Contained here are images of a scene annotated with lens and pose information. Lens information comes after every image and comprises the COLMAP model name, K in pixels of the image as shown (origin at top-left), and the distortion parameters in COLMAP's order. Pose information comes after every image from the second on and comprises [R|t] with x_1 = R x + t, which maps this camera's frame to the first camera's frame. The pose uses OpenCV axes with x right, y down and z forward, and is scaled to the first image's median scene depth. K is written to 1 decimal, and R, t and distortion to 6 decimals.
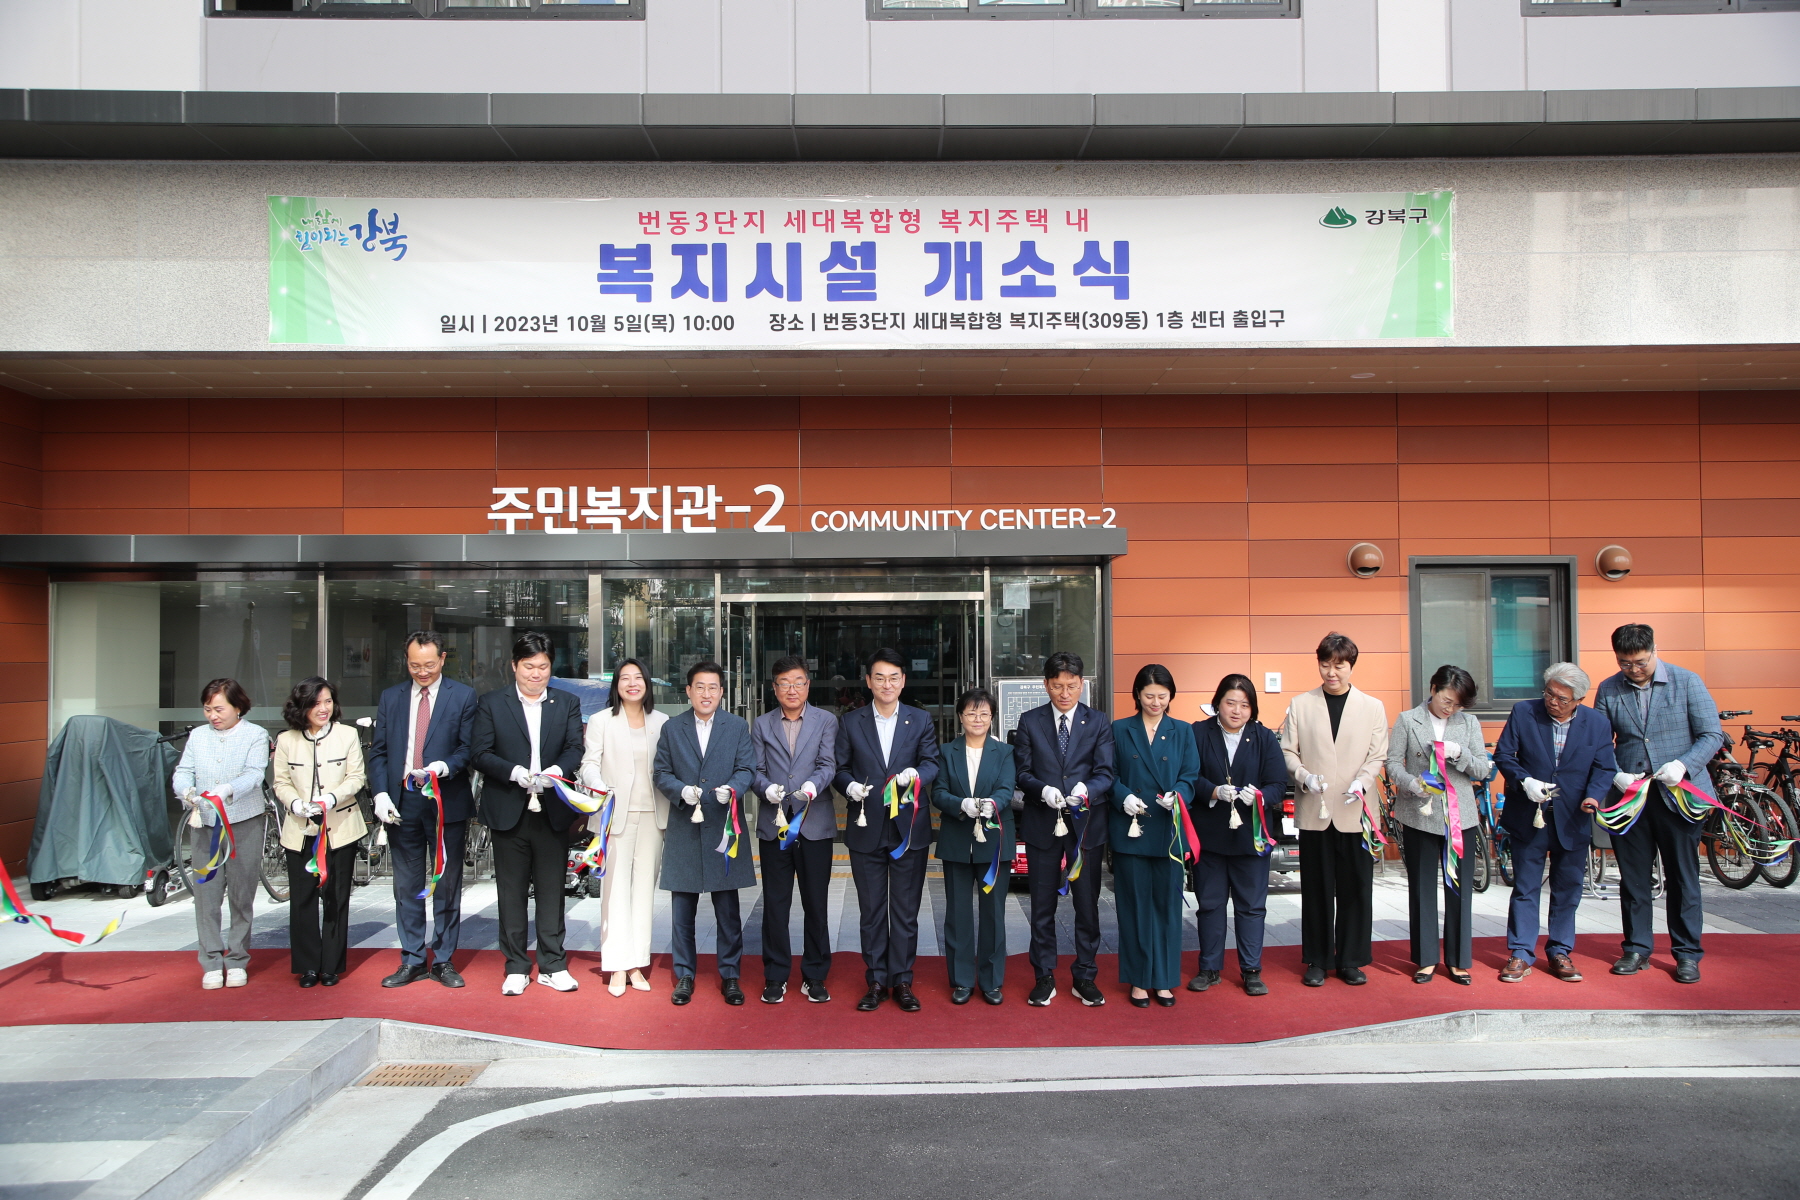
lens RADIAL K [[1545.3, 0, 900.0], [0, 1545.3, 600.0], [0, 0, 1]] dist [-0.003576, 0.044404]
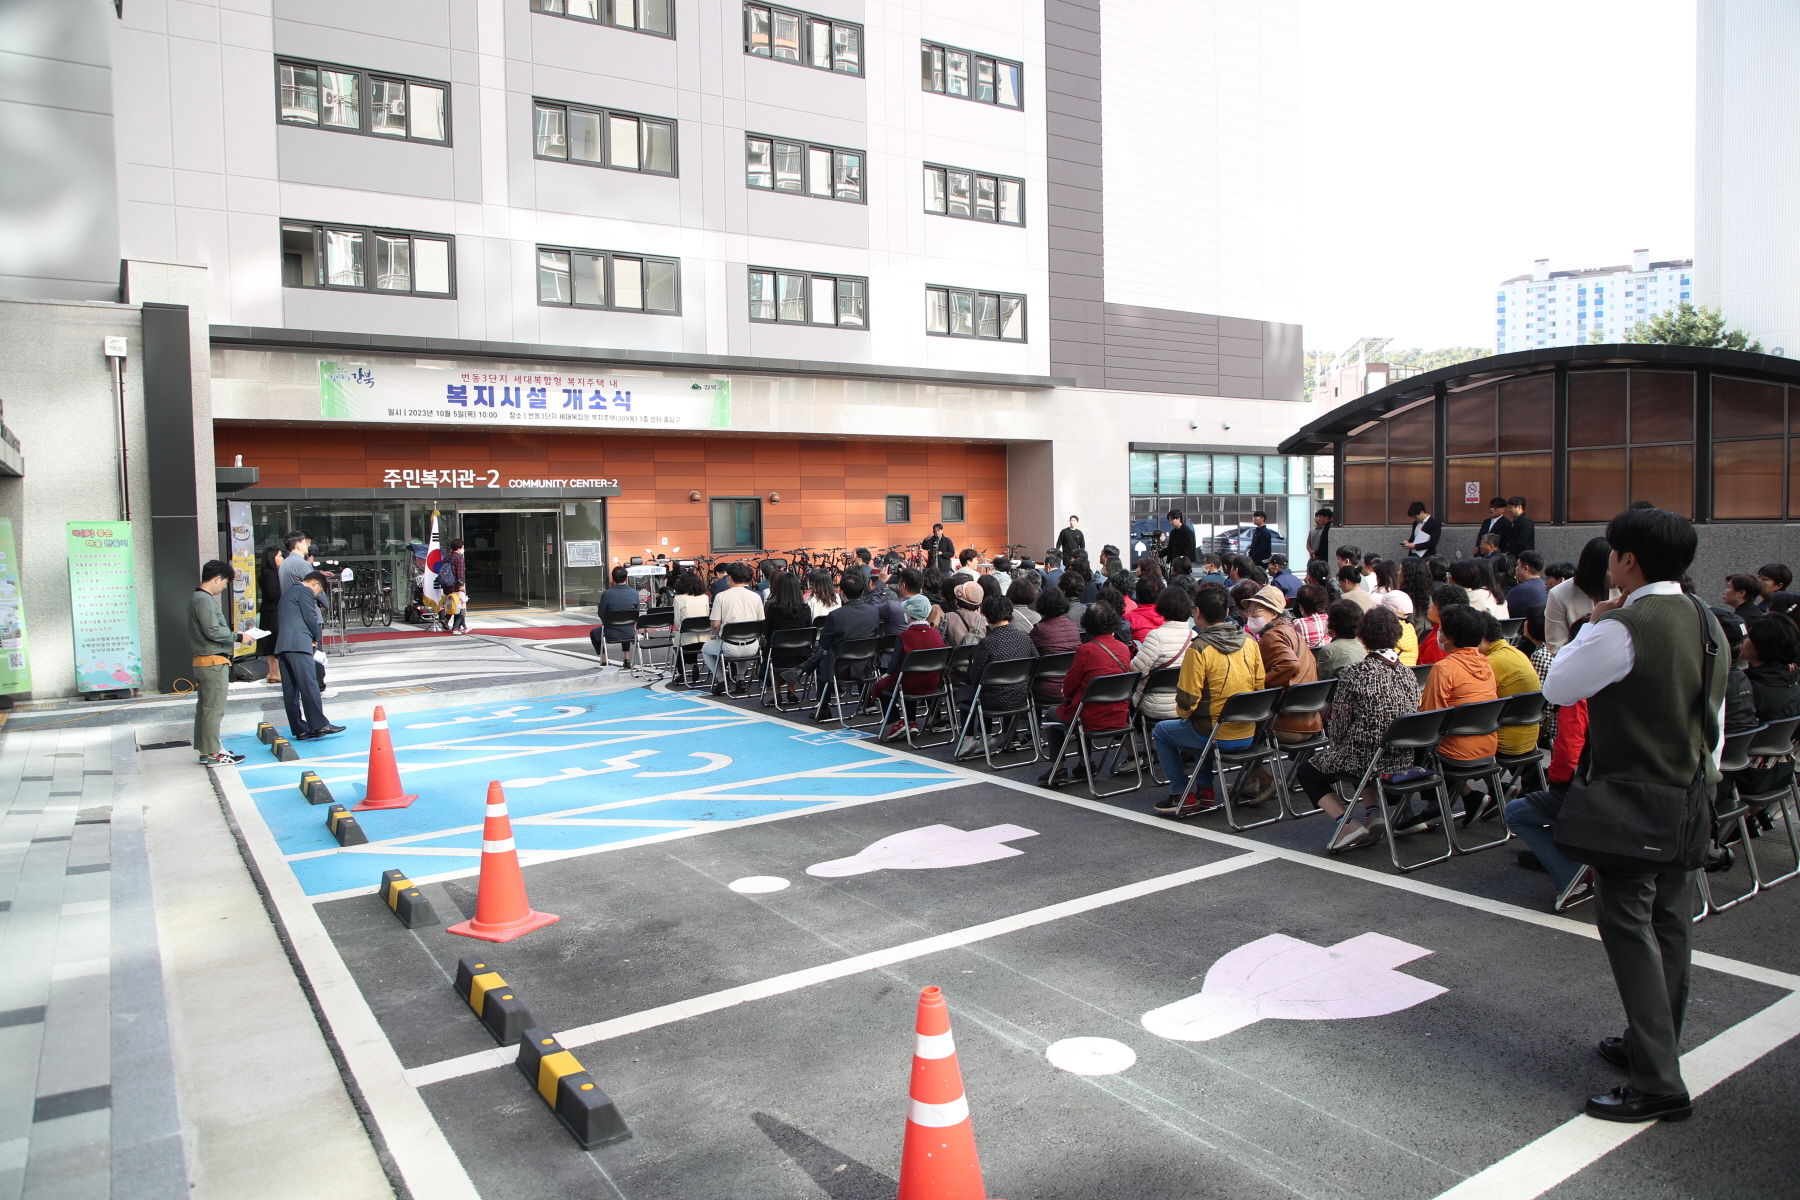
lens RADIAL K [[1220.5, 0, 900.0], [0, 1220.5, 600.0], [0, 0, 1]] dist [-0.097516, 0.033751]
pose [[0.845610, -0.038988, 0.532376, -0.665117], [-0.008983, 0.996149, 0.087220, -0.041860], [-0.533726, -0.078536, 0.842003, -1.258493]]
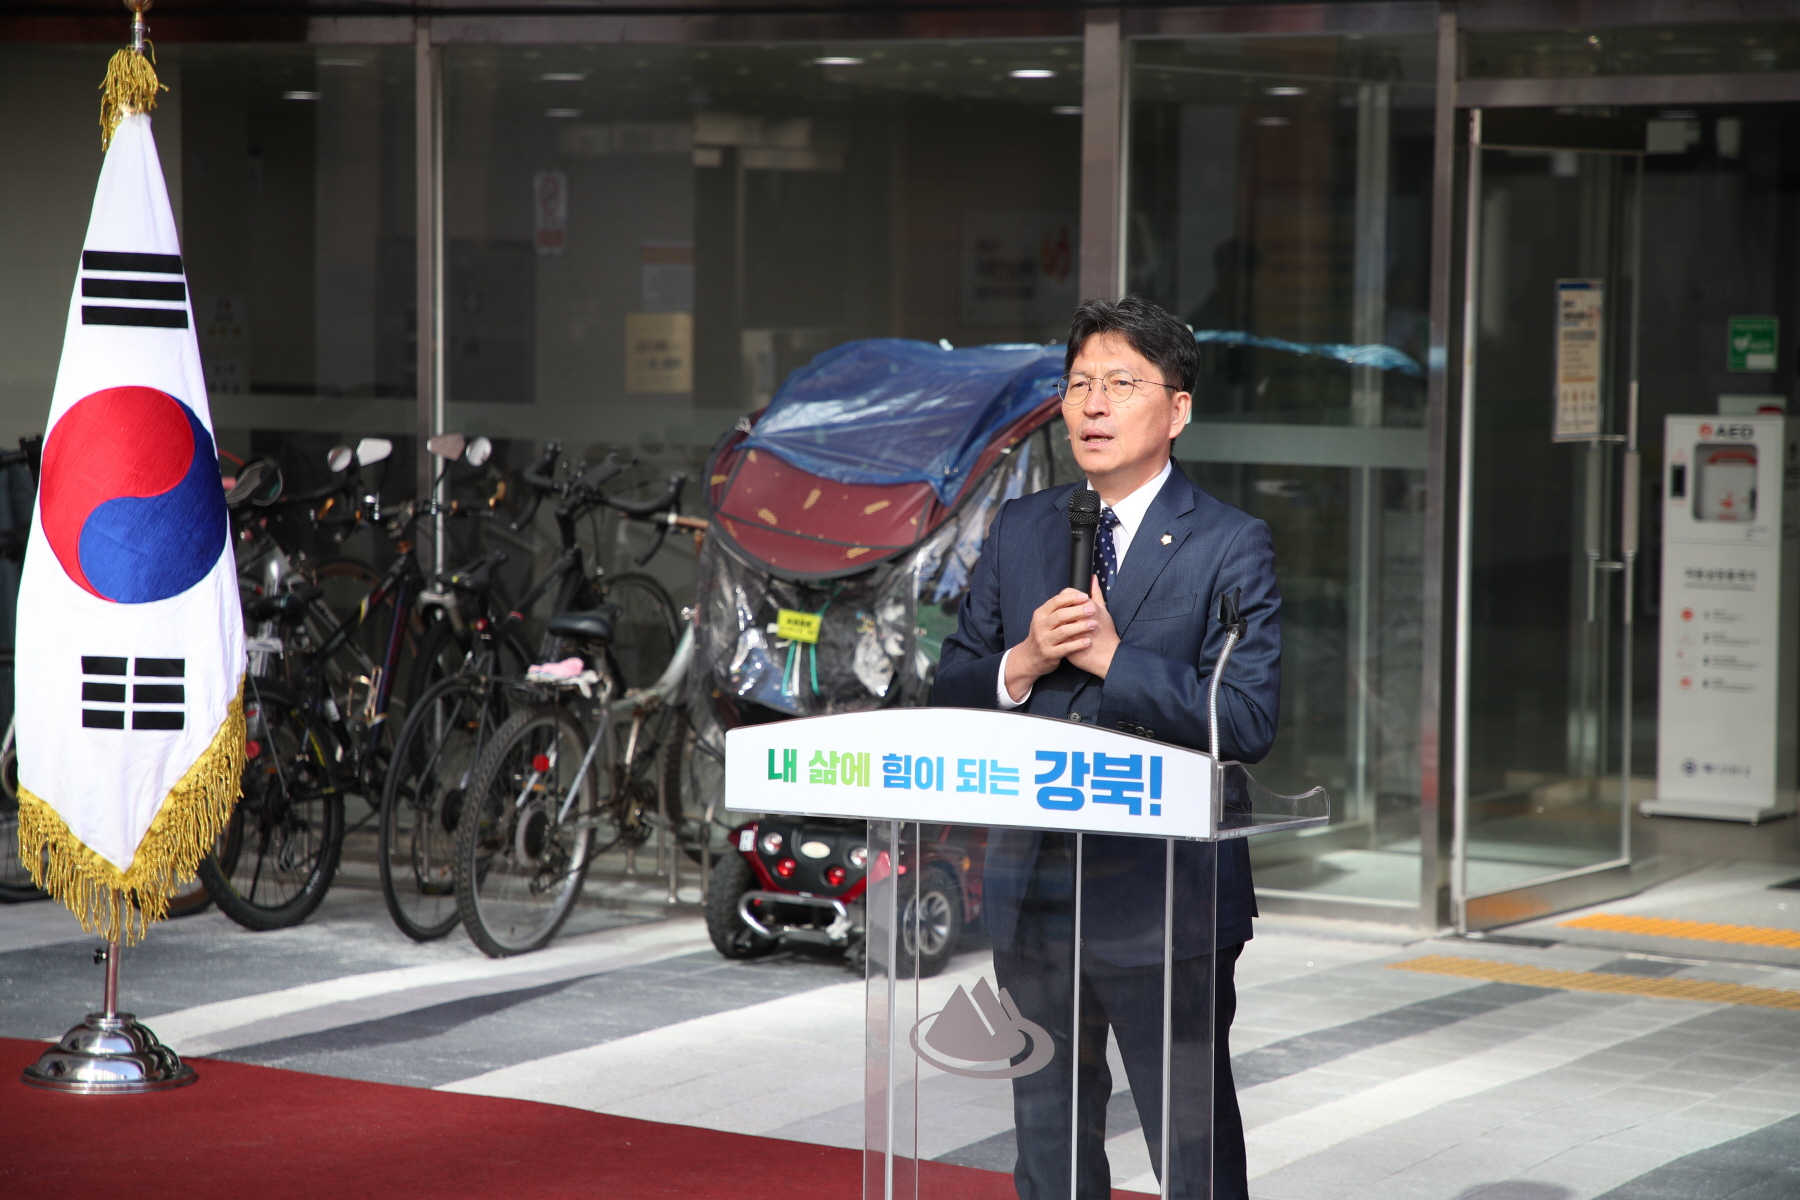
lens RADIAL K [[5076.7, 0, 900.0], [0, 5076.7, 600.0], [0, 0, 1]] dist [0.667983, -0.211639]
pose [[0.861222, 0.050779, -0.505687, 0.383978], [0.000272, 0.994950, 0.100372, -0.004817], [0.508230, -0.086580, 0.856859, 0.038248]]
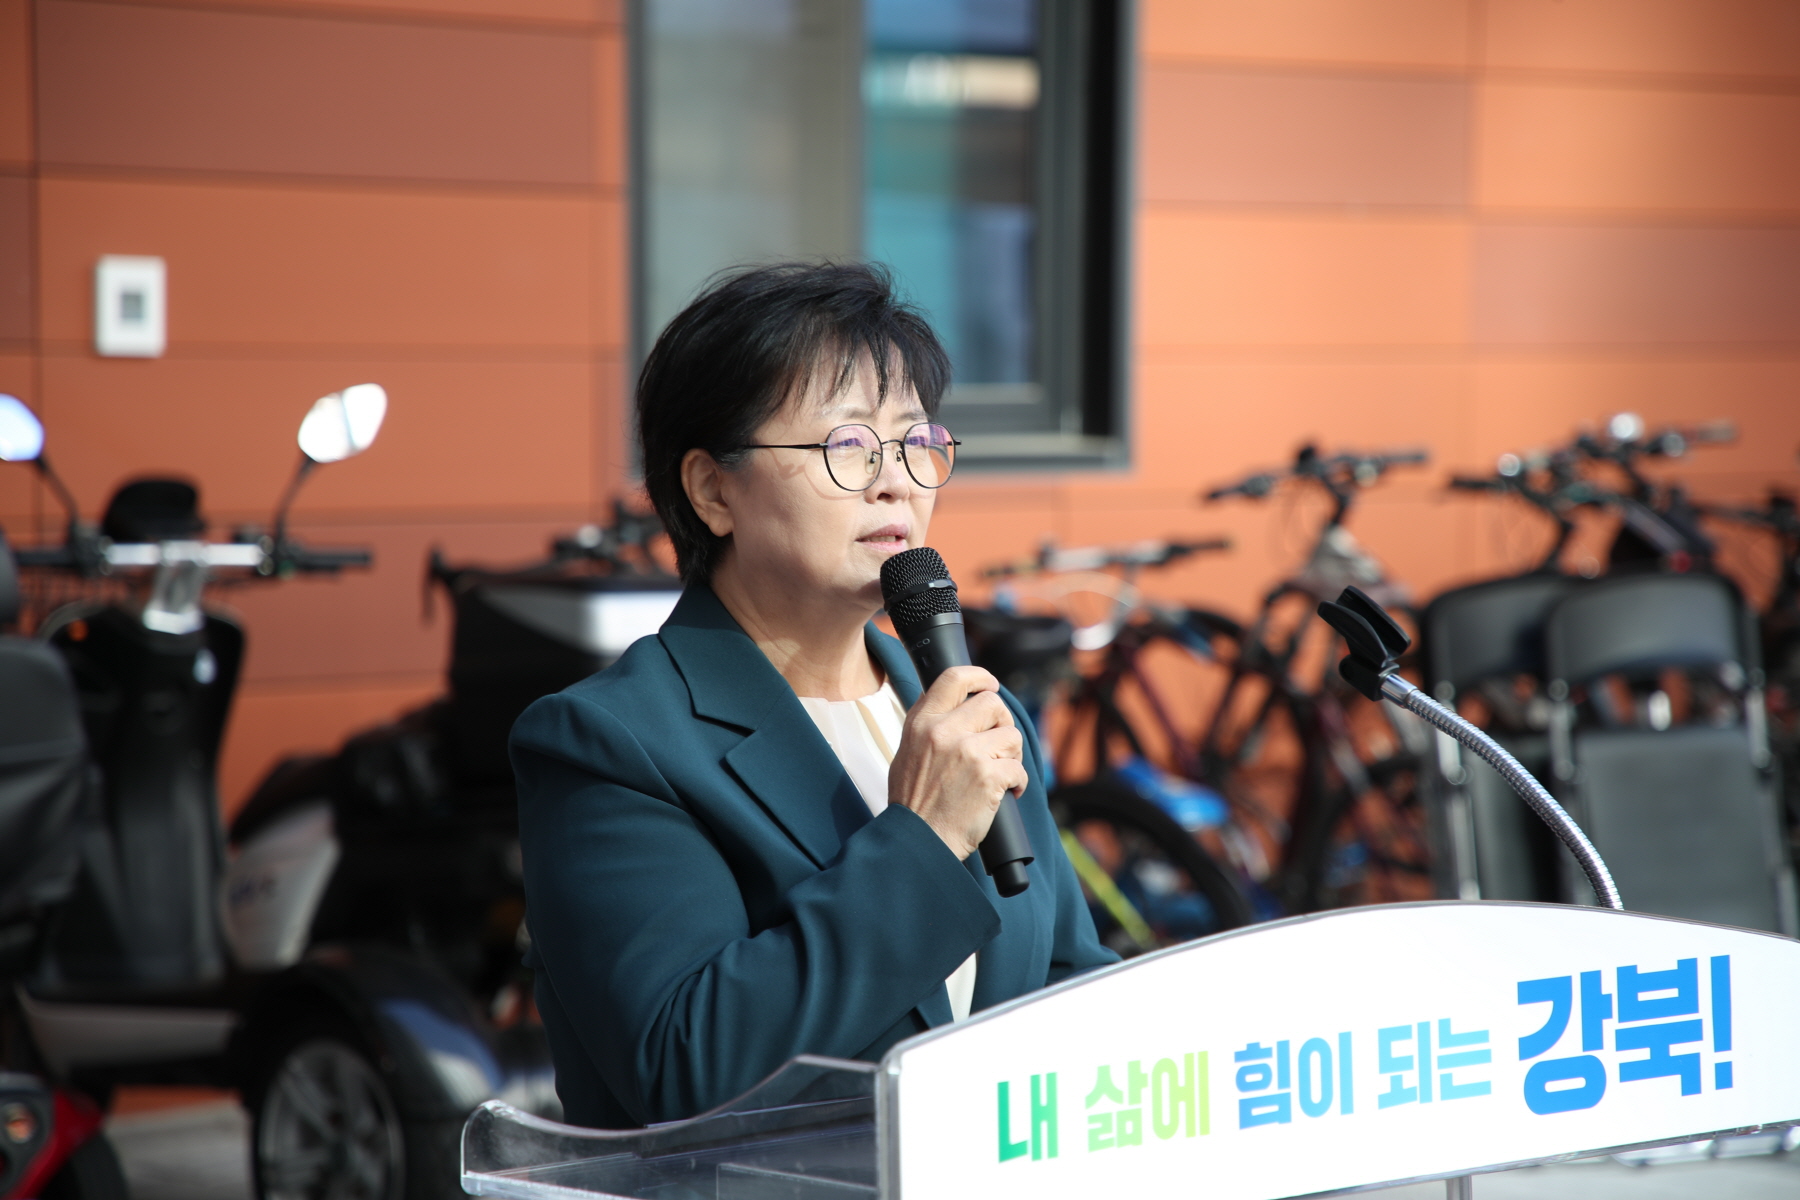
lens RADIAL K [[5076.7, 0, 900.0], [0, 5076.7, 600.0], [0, 0, 1]] dist [0.667983, -0.211639]
pose [[0.762215, -0.021803, 0.646957, -0.174791], [-0.036119, 0.996443, 0.076135, 0.041189], [-0.646316, -0.081399, 0.758716, 0.436911]]
